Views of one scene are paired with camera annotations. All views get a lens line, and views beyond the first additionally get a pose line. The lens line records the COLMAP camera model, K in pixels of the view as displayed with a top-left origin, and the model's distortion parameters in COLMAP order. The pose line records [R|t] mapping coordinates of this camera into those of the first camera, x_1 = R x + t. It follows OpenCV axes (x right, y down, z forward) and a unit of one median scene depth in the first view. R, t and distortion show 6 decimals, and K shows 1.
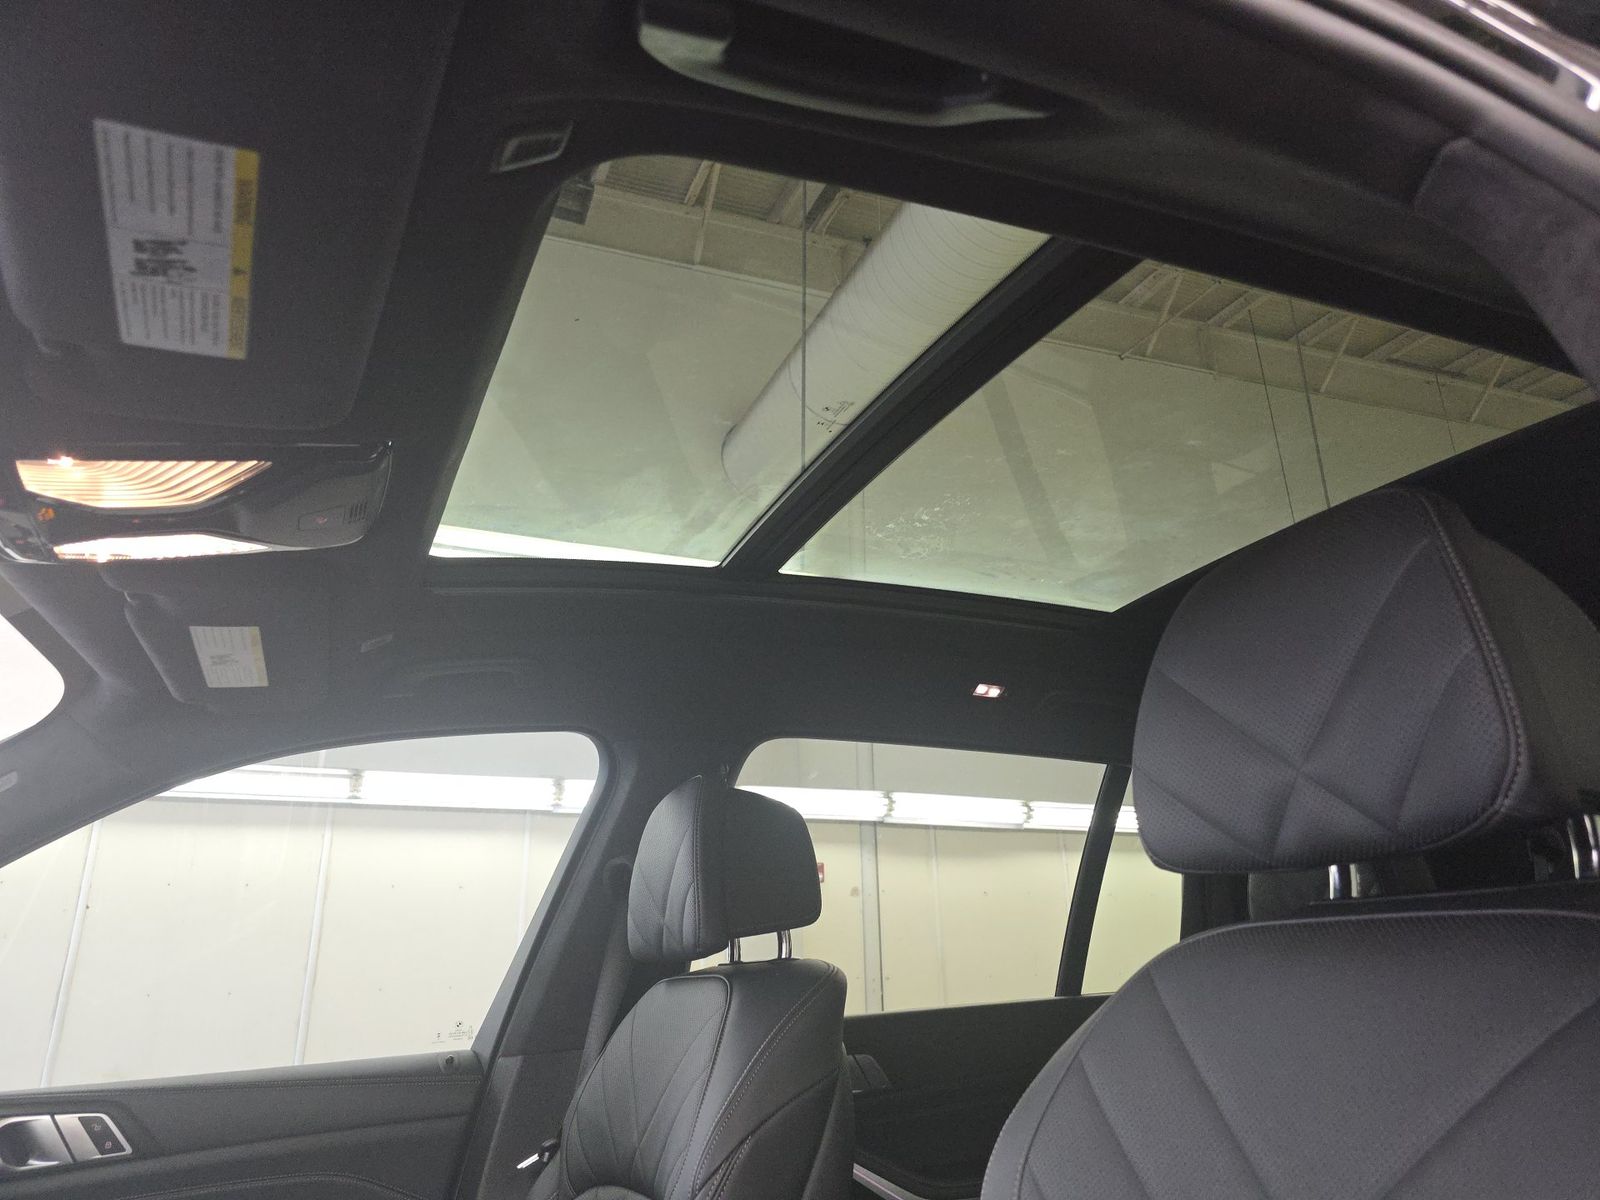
lens RADIAL K [[1086.3, 0, 848.9], [0, 1086.3, 555.7], [0, 0, 1]] dist [-0.002045, -0.015536]
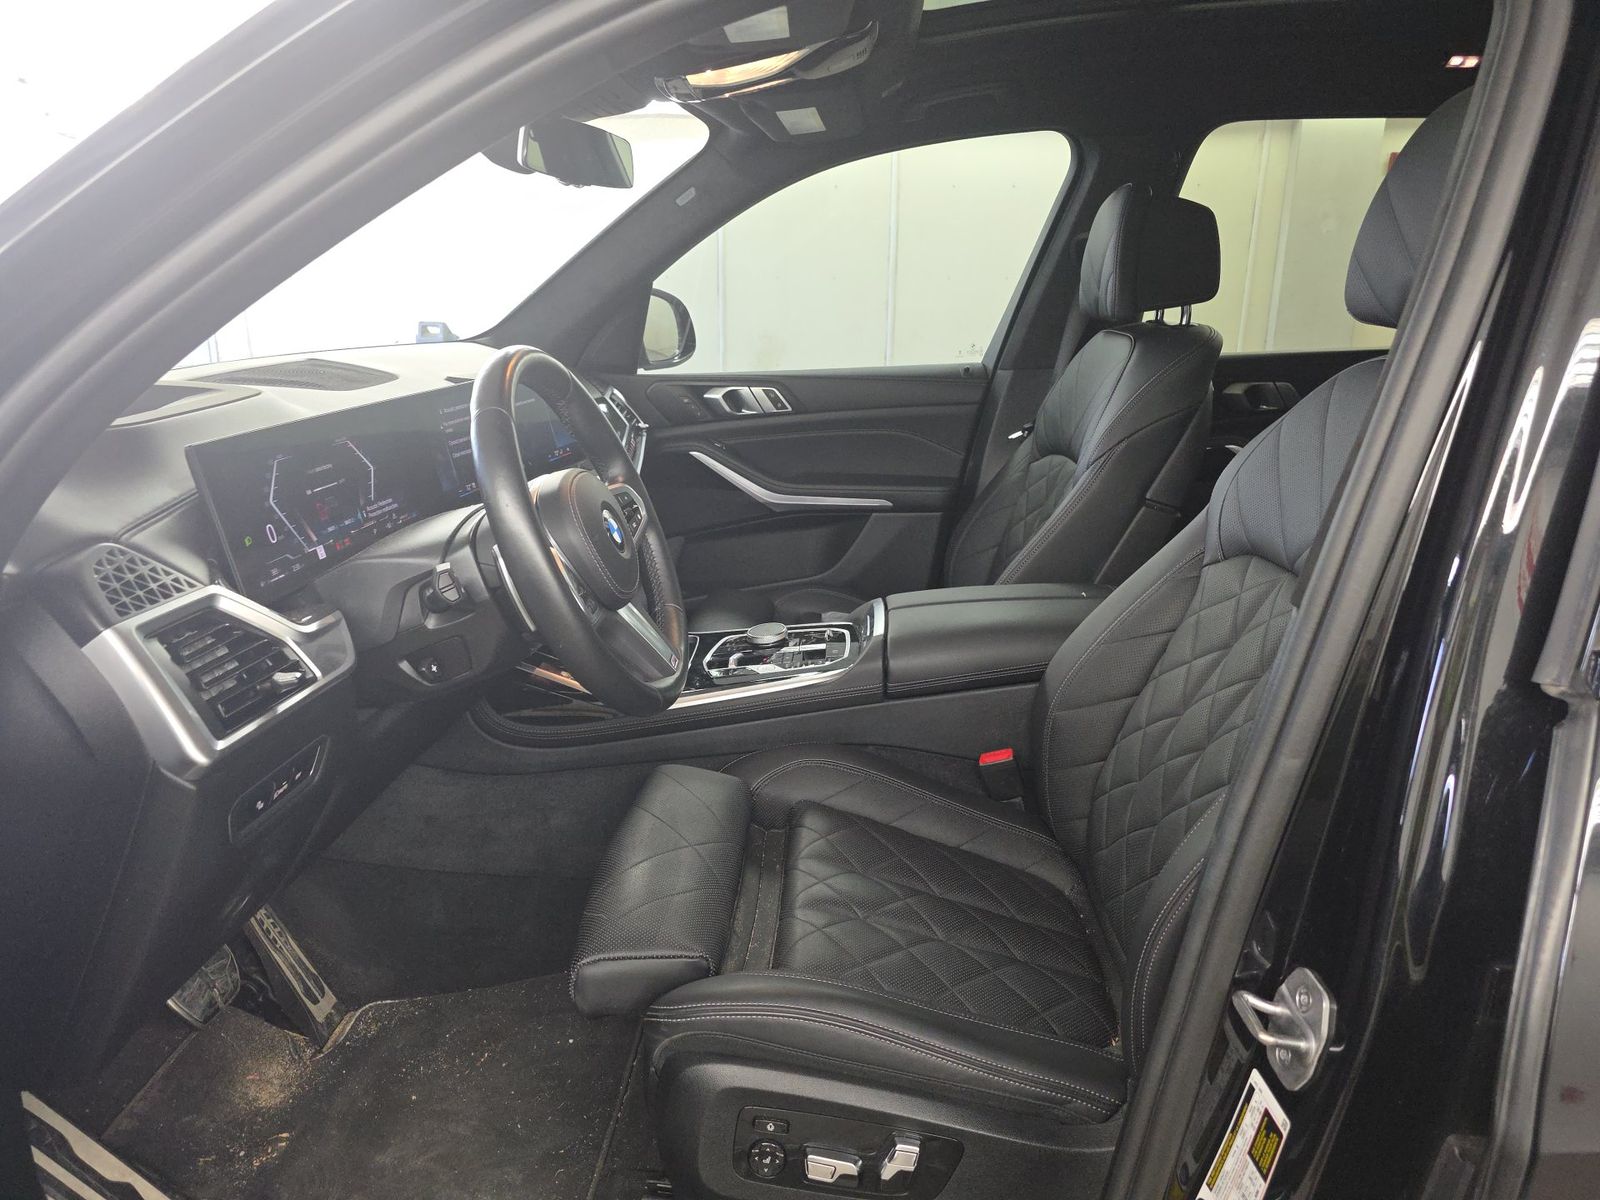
lens RADIAL K [[1101.0, 0, 804.6], [0, 1101.0, 601.0], [0, 0, 1]] dist [-0.004709, -0.006593]
pose [[0.871031, 0.175362, -0.458862, 0.207970], [0.147370, 0.797799, 0.584636, -0.219294], [0.468602, -0.576858, 0.669064, -0.335666]]
